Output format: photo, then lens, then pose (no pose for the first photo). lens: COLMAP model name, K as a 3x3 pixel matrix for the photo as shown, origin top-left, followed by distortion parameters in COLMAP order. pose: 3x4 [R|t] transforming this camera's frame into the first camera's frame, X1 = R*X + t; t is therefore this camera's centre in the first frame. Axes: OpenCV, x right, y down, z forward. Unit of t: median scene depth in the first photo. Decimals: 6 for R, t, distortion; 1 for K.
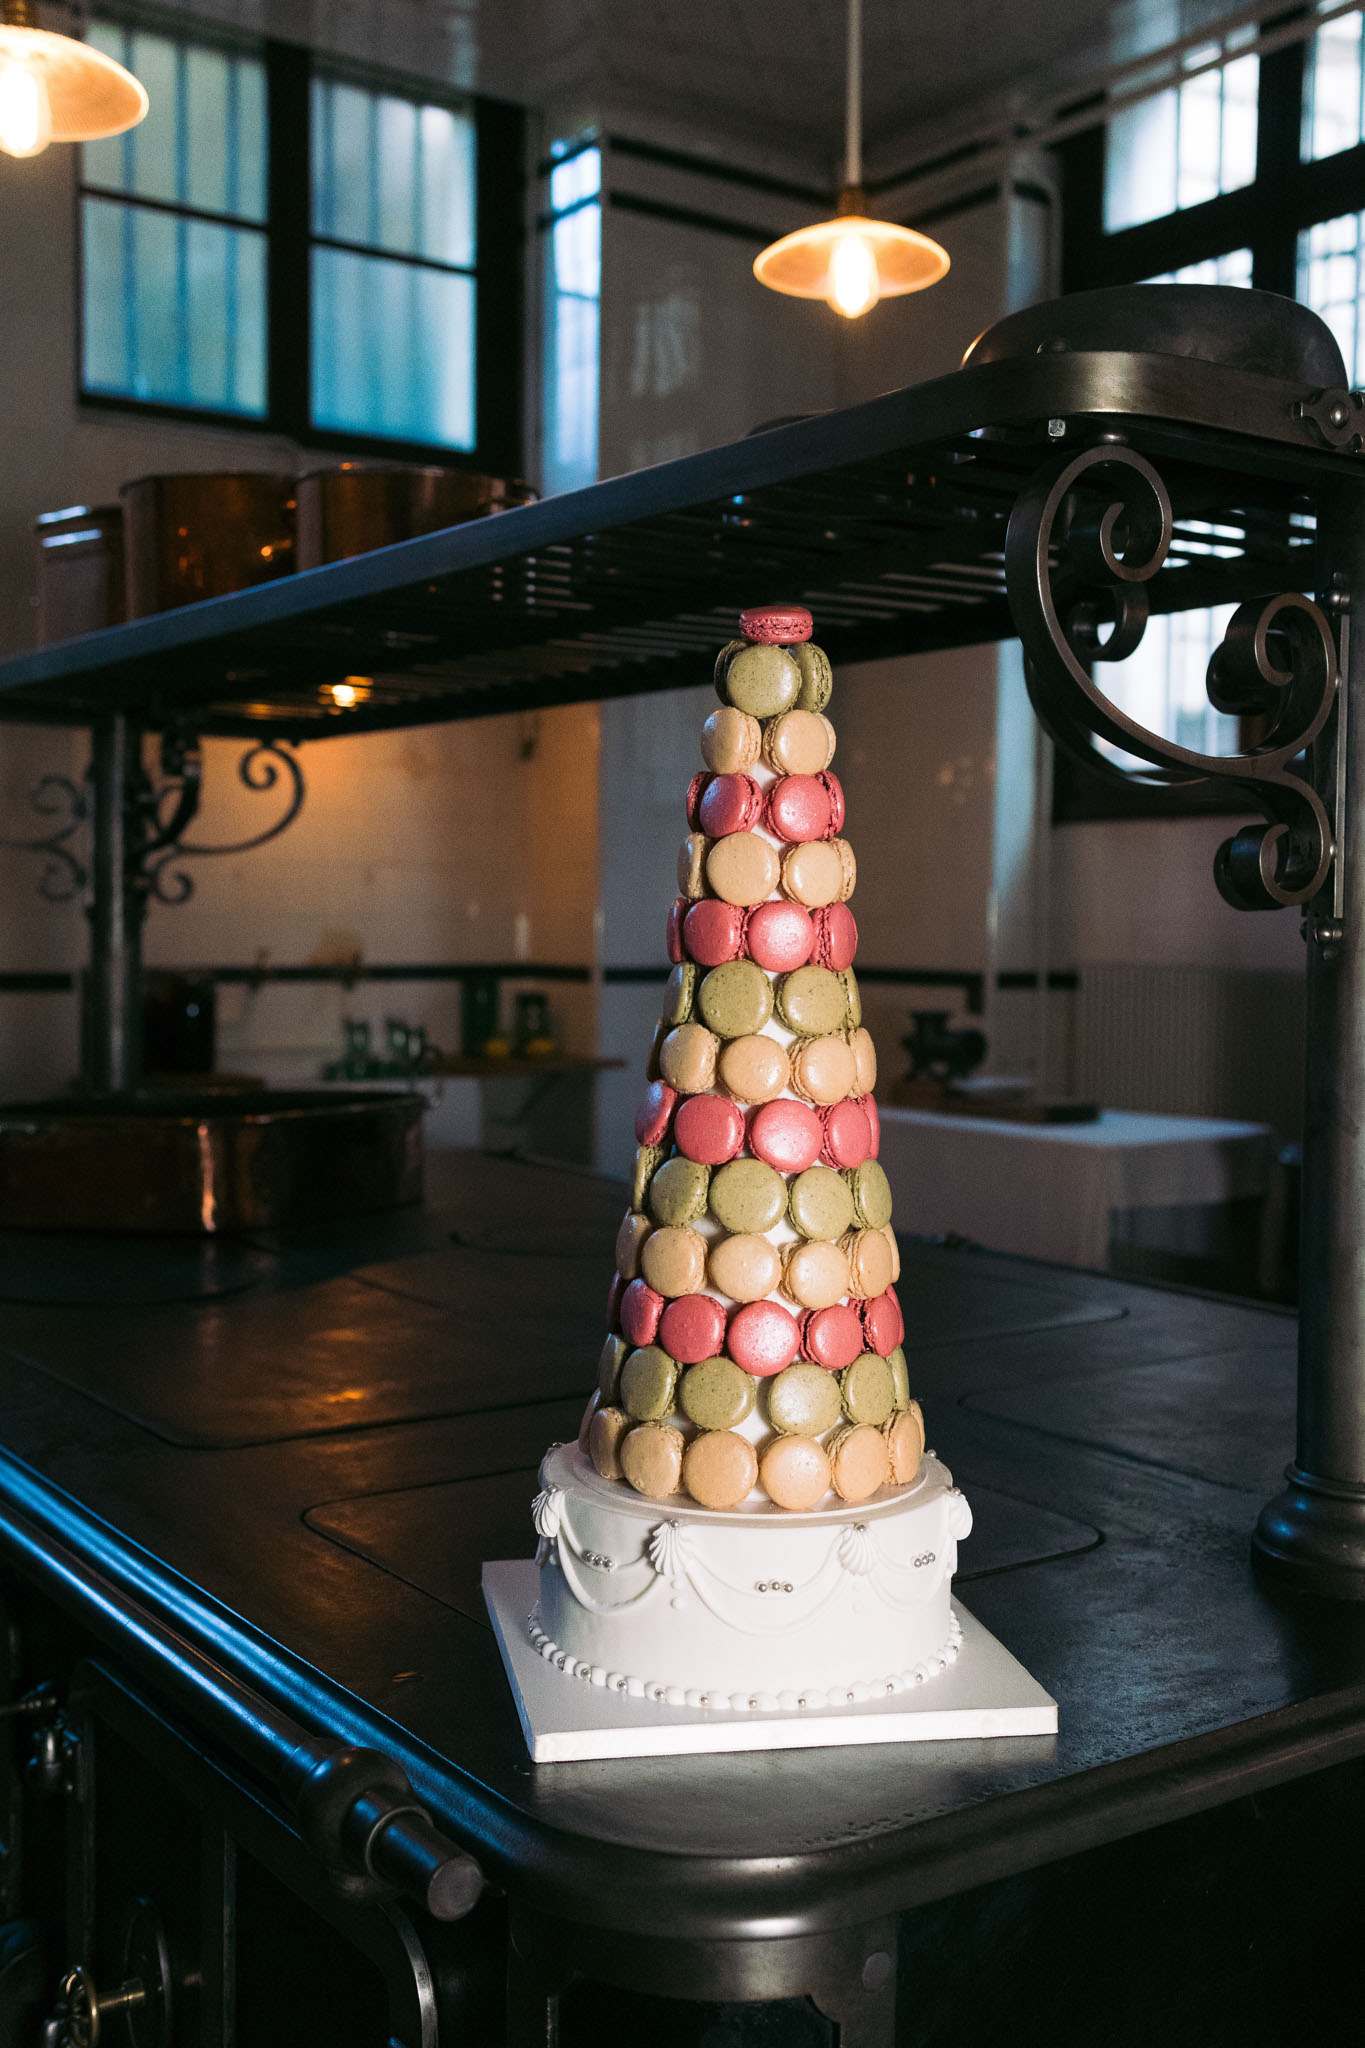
lens RADIAL K [[2111.4, 0, 688.7], [0, 2111.4, 1024.2], [0, 0, 1]] dist [0.000812, 0.000000]
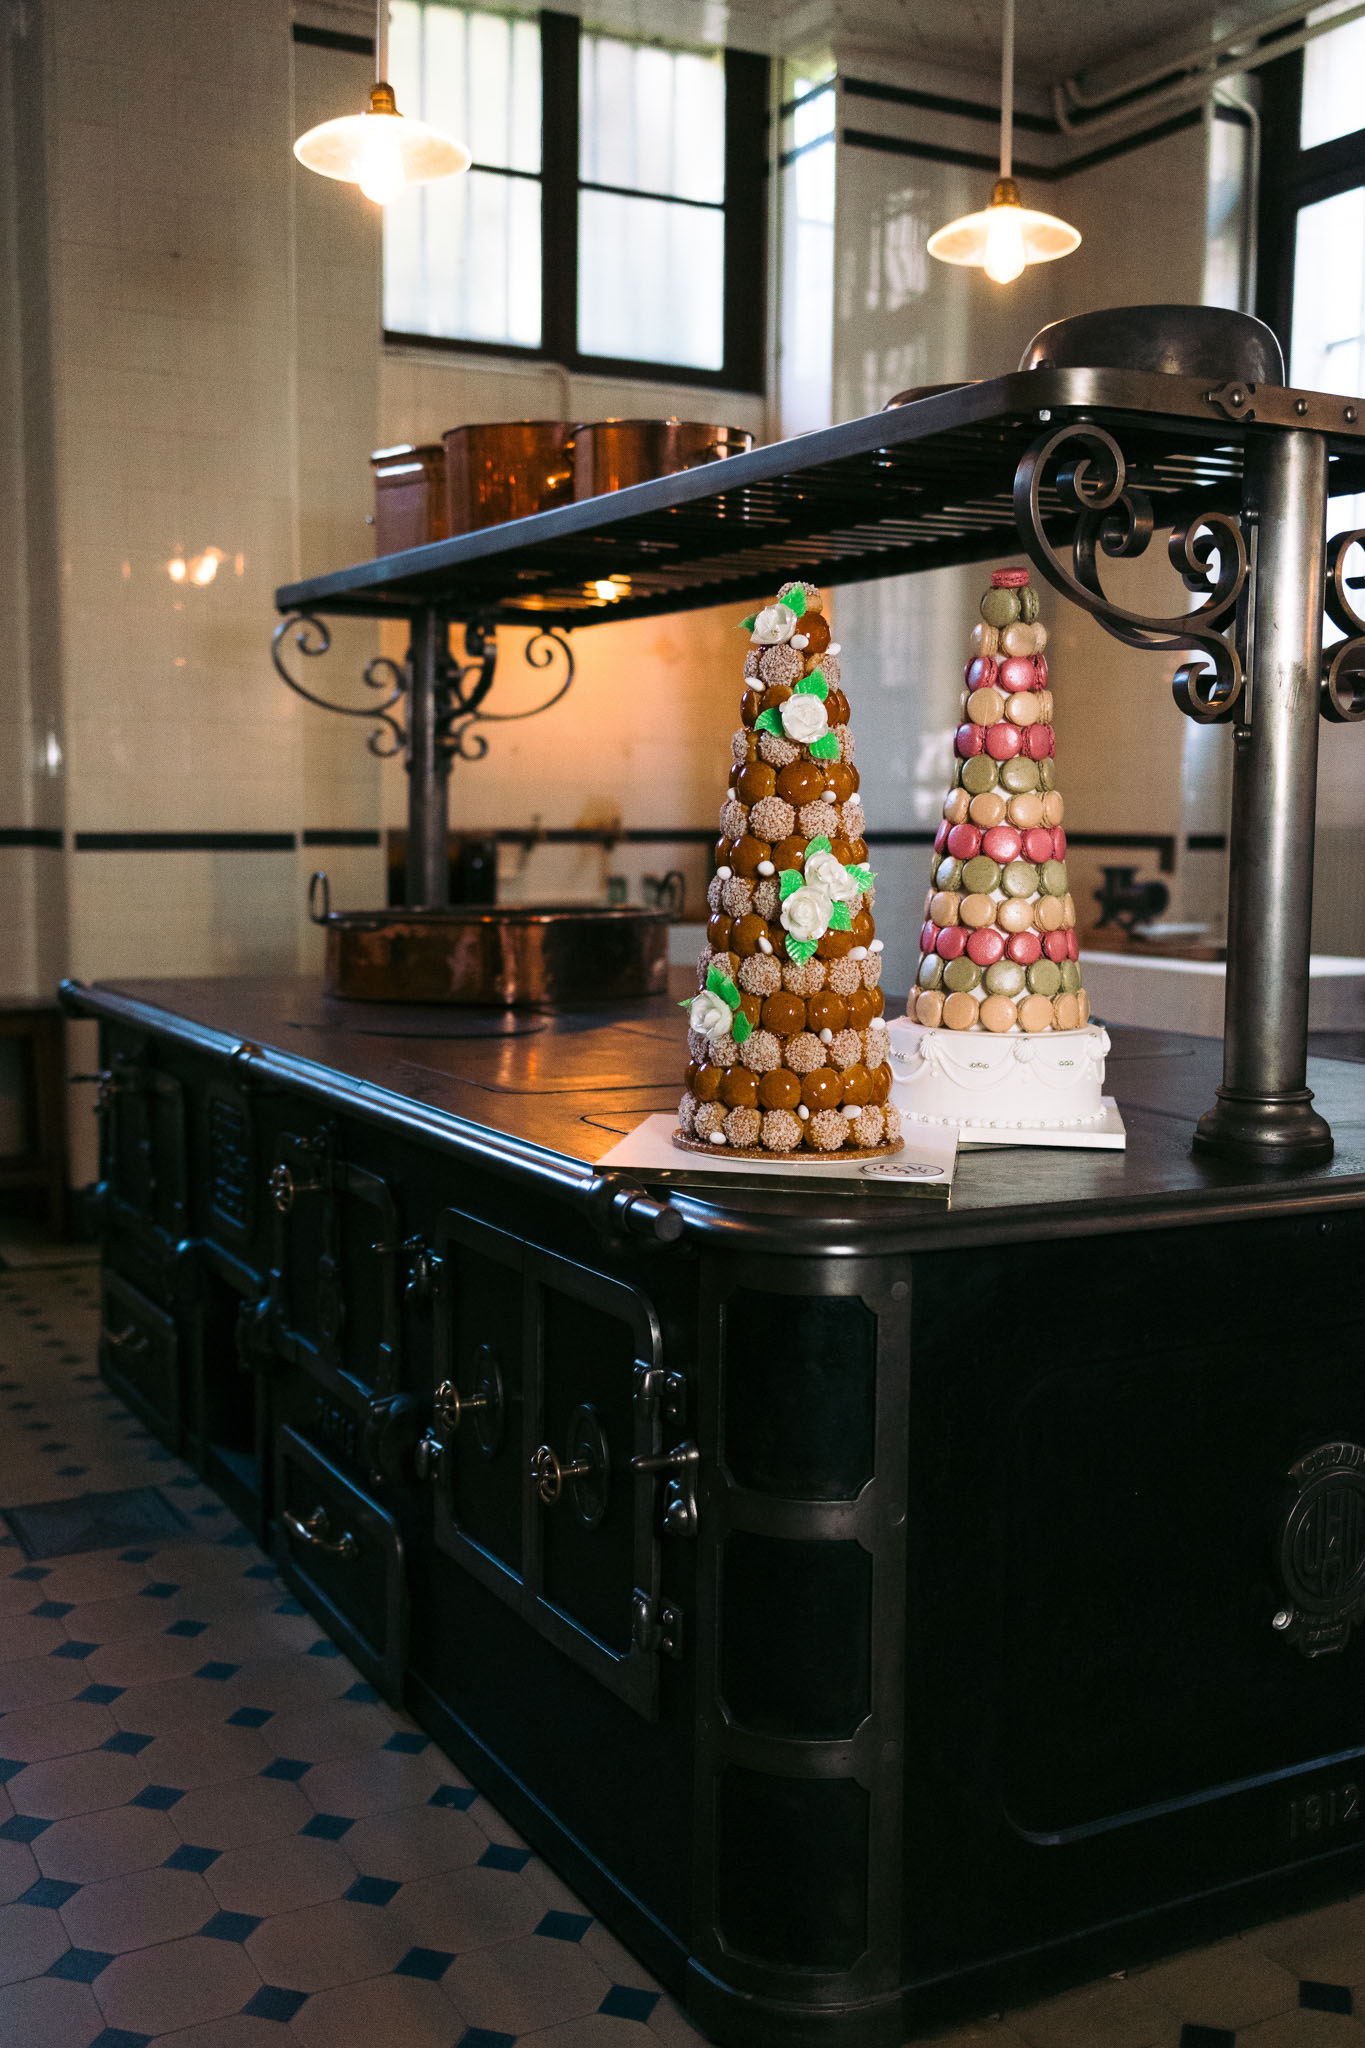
lens RADIAL K [[2111.4, 0, 677.9], [0, 2111.4, 1026.6], [0, 0, 1]] dist [0.000812, 0.000000]
pose [[0.992041, 0.011627, -0.125378, 0.032446], [-0.005399, 0.998740, 0.049902, 0.034342], [0.125800, -0.048828, 0.990853, -0.212109]]
